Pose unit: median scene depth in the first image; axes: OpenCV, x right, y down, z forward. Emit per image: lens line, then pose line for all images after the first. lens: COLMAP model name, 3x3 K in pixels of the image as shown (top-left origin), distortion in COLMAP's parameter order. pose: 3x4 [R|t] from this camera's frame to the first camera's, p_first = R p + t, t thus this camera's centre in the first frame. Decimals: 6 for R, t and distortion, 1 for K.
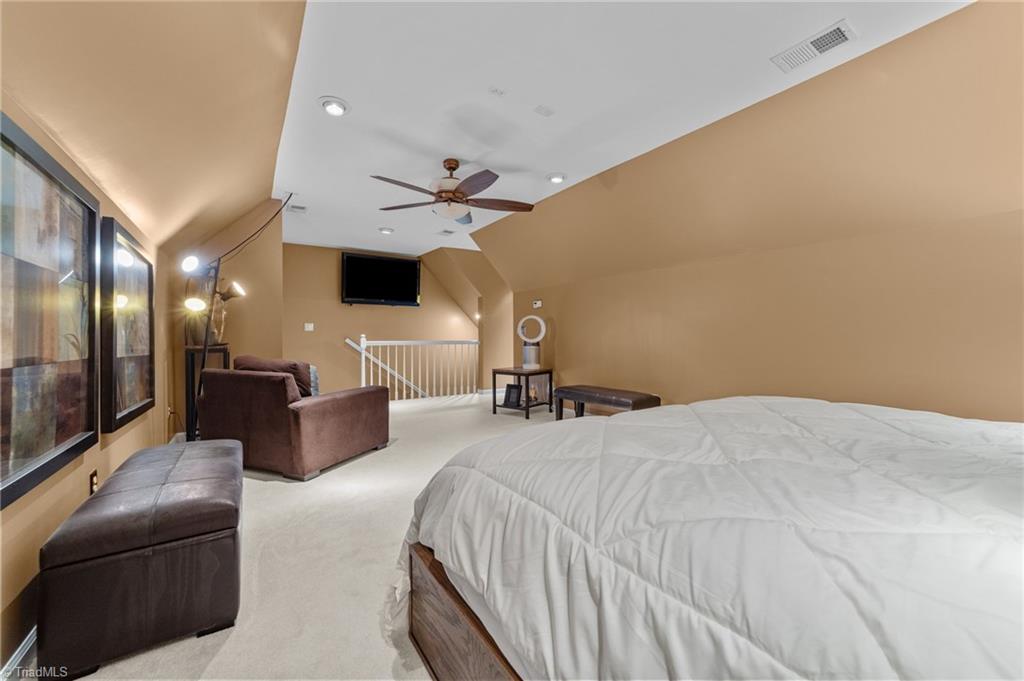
lens RADIAL K [[397.3, 0, 509.2], [0, 397.3, 338.1], [0, 0, 1]] dist [-0.003274, 0.002334]
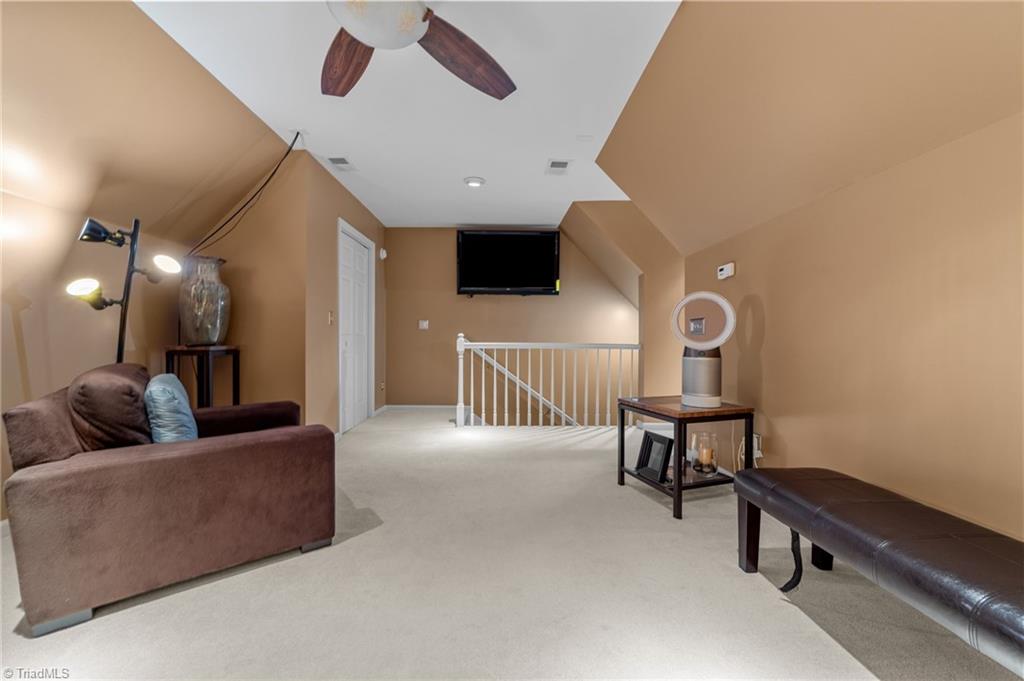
lens RADIAL K [[397.3, 0, 513.7], [0, 397.3, 337.2], [0, 0, 1]] dist [-0.003274, 0.002334]
pose [[0.846759, 0.004181, -0.531961, 0.112919], [-0.008335, 0.999951, -0.005408, 0.000771], [0.531912, 0.009013, 0.846752, 0.454028]]
